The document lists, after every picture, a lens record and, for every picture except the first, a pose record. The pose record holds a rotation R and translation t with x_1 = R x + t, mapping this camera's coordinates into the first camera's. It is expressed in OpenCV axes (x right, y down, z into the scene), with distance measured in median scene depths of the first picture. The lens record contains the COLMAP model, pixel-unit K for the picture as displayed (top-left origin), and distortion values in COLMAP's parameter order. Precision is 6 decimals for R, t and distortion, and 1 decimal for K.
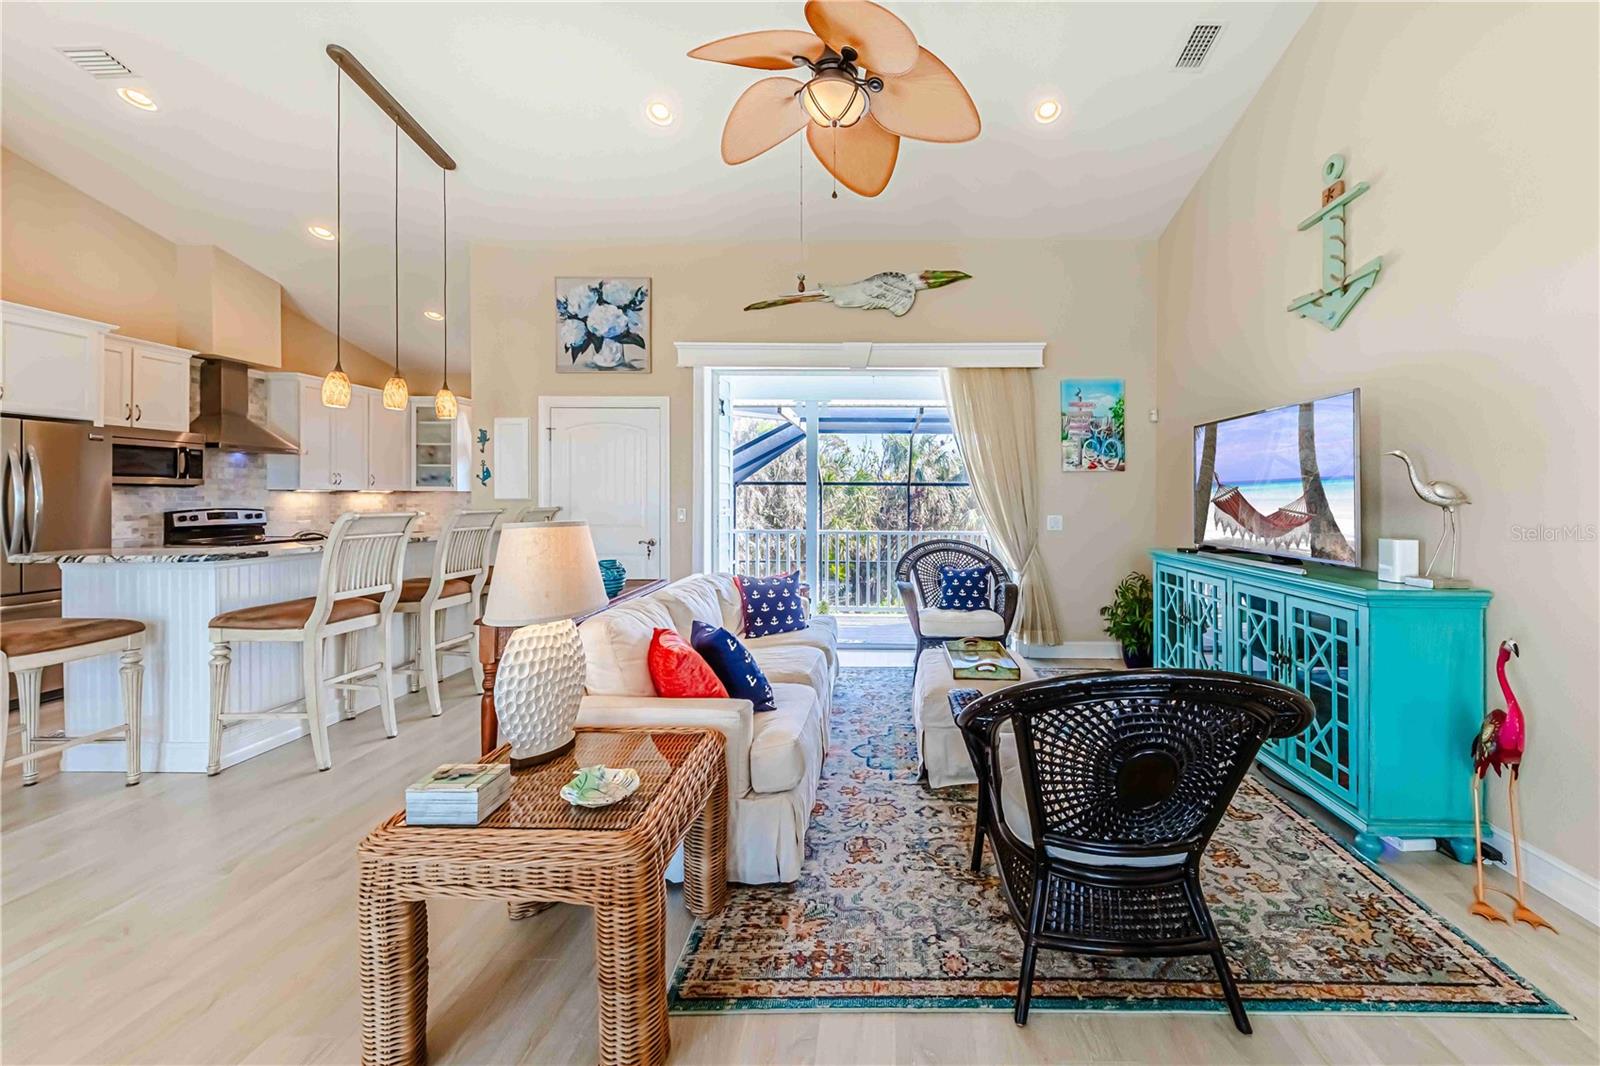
lens RADIAL K [[578.8, 0, 848.5], [0, 578.8, 518.2], [0, 0, 1]] dist [0.029829, -0.009349]
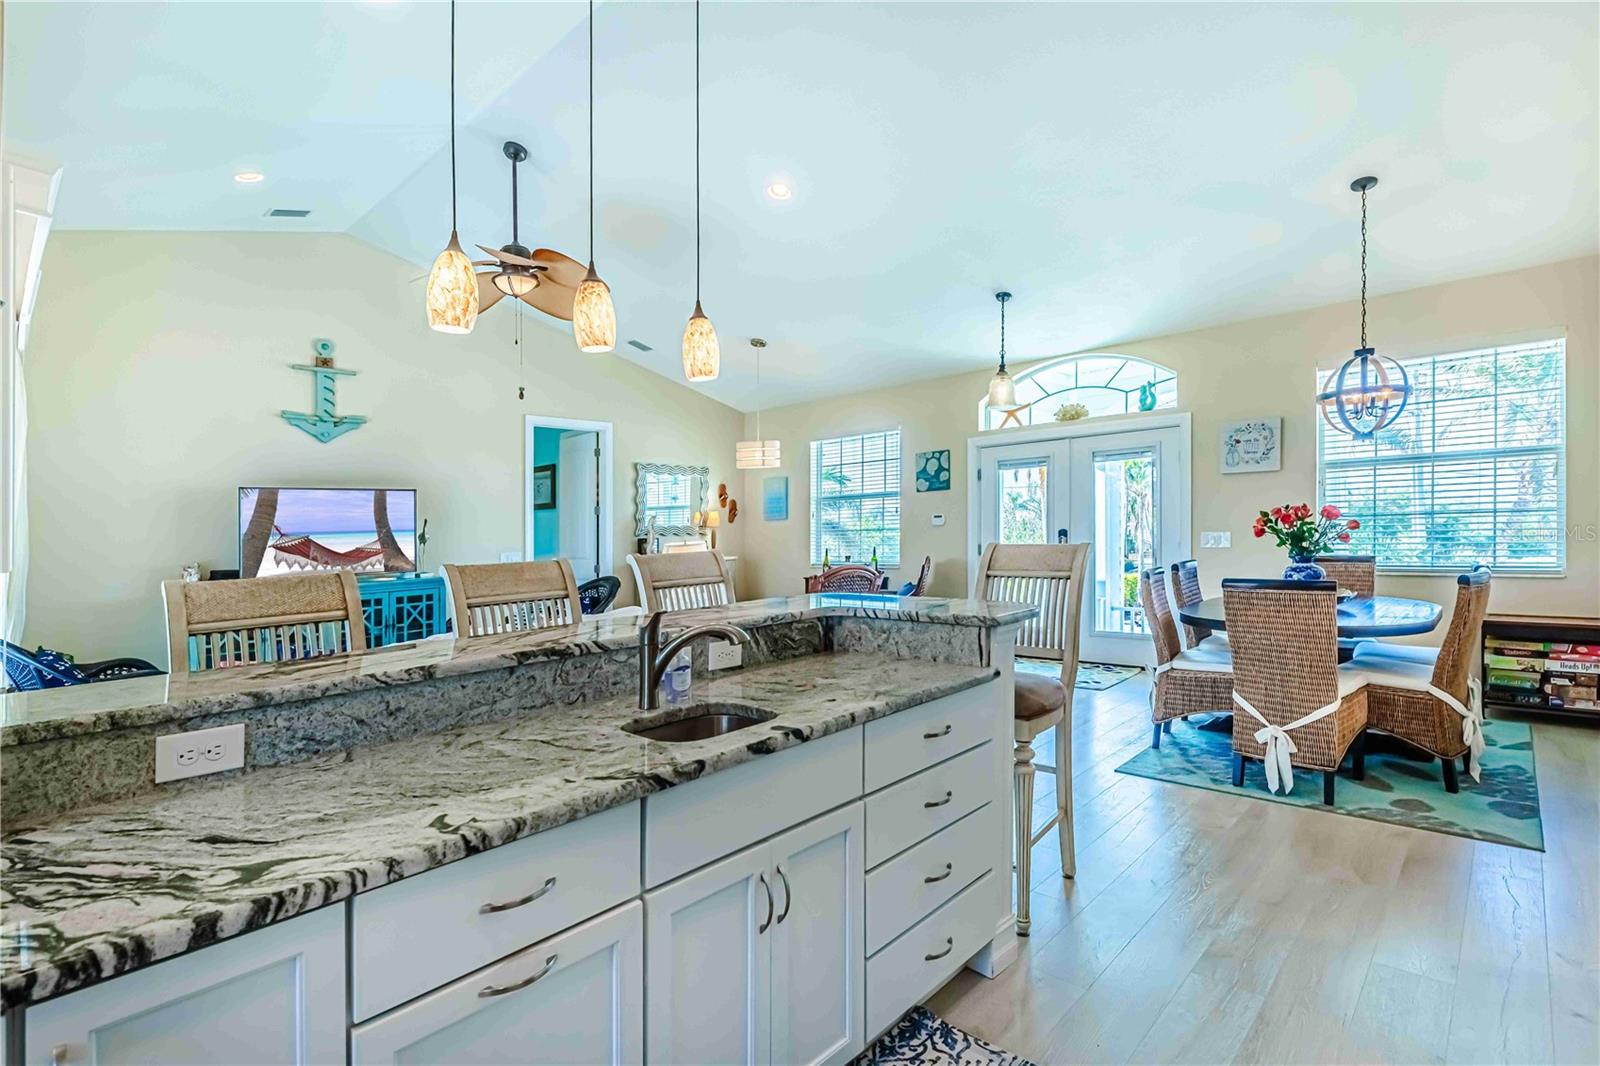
lens RADIAL K [[773.2, 0, 839.8], [0, 773.2, 579.1], [0, 0, 1]] dist [0.000738, -0.000271]
pose [[-0.784975, -0.021296, 0.619161, -0.998248], [0.053139, 0.993411, 0.101538, -0.044314], [-0.617244, 0.112607, -0.778671, 1.058487]]
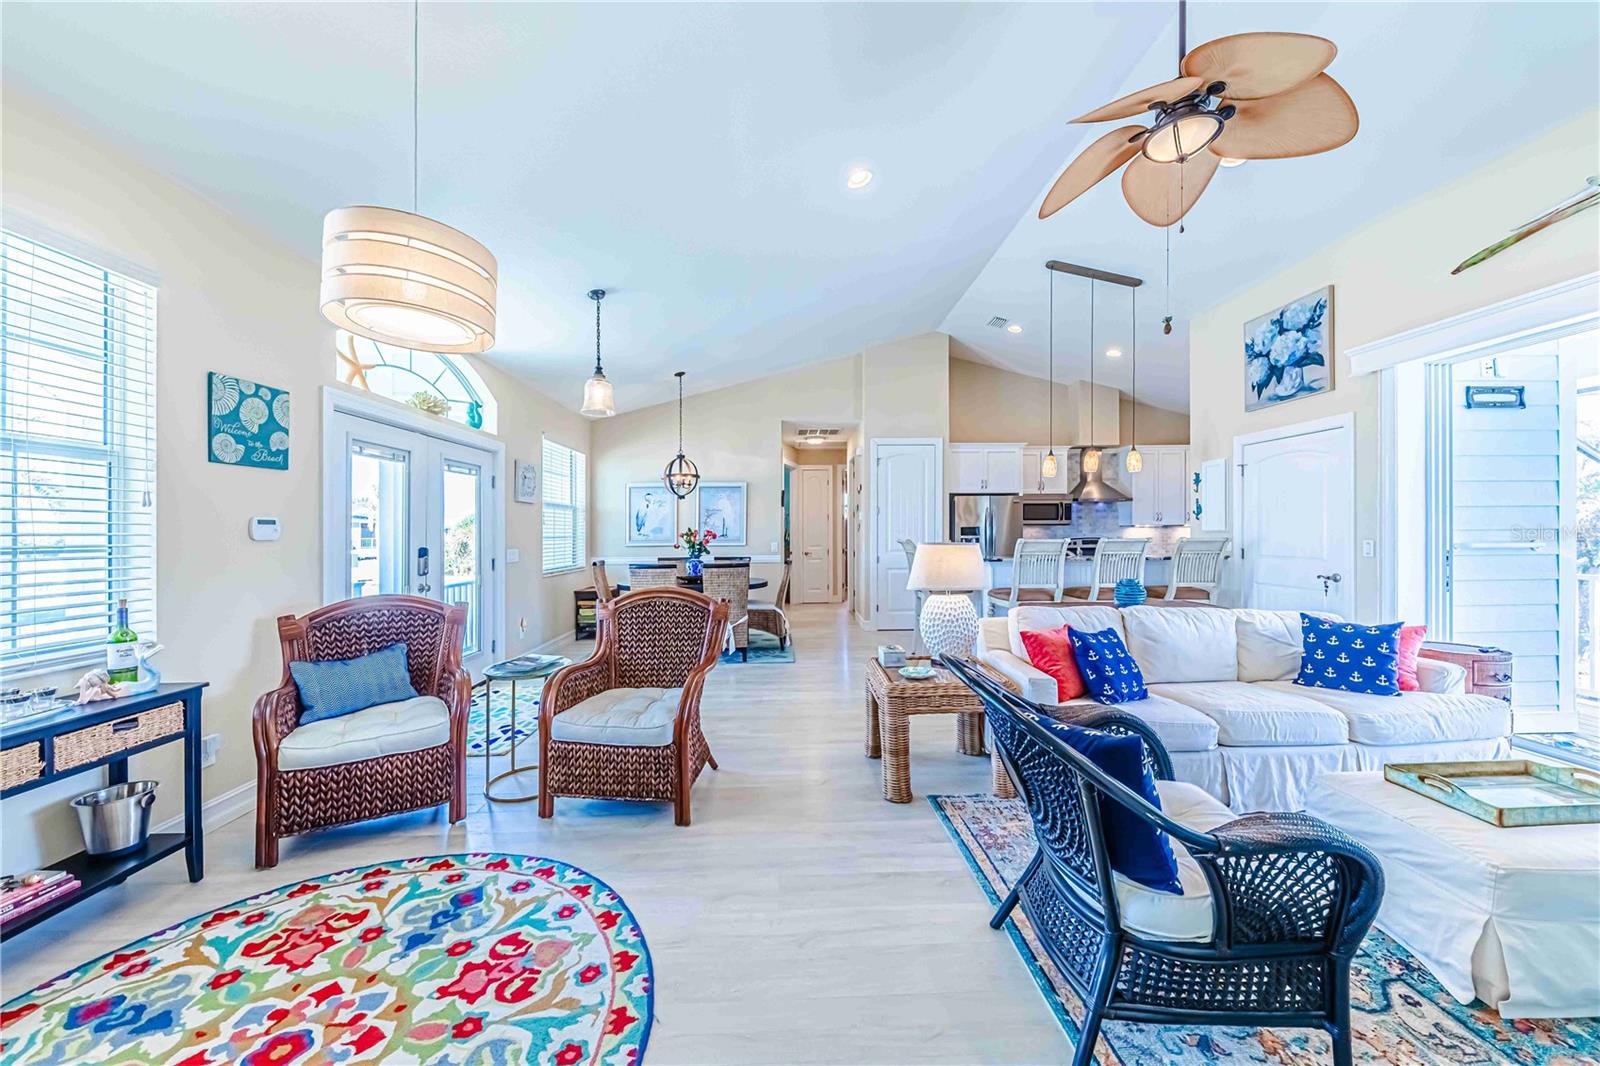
lens RADIAL K [[558.5, 0, 811.2], [0, 558.5, 523.8], [0, 0, 1]] dist [0.000490, -0.000011]
pose [[0.076779, -0.018777, -0.996871, 0.454733], [-0.028707, 0.999367, -0.021035, -0.001324], [0.996635, 0.030232, 0.076191, 0.139224]]
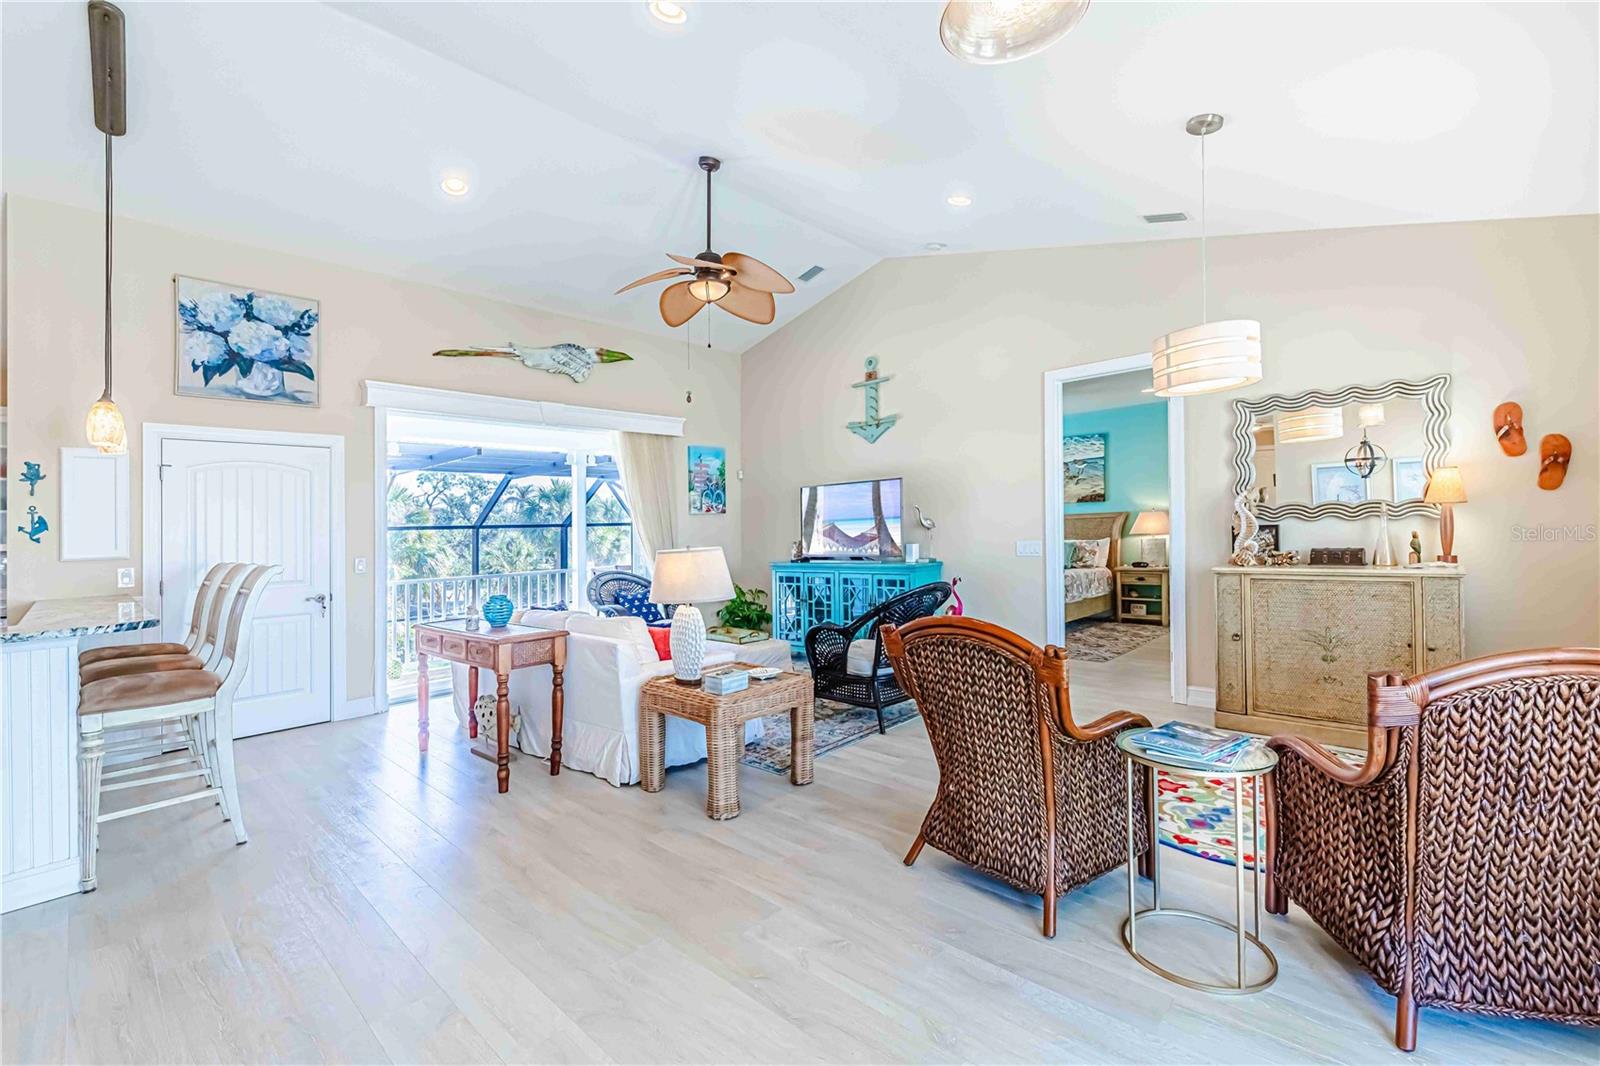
lens RADIAL K [[690.9, 0, 794.6], [0, 690.9, 542.1], [0, 0, 1]] dist [-0.000002, 0.000242]
pose [[0.669290, -0.039293, 0.741962, -0.646303], [0.065102, 0.997861, -0.005881, 0.007685], [-0.740144, 0.052239, 0.670416, -0.226185]]
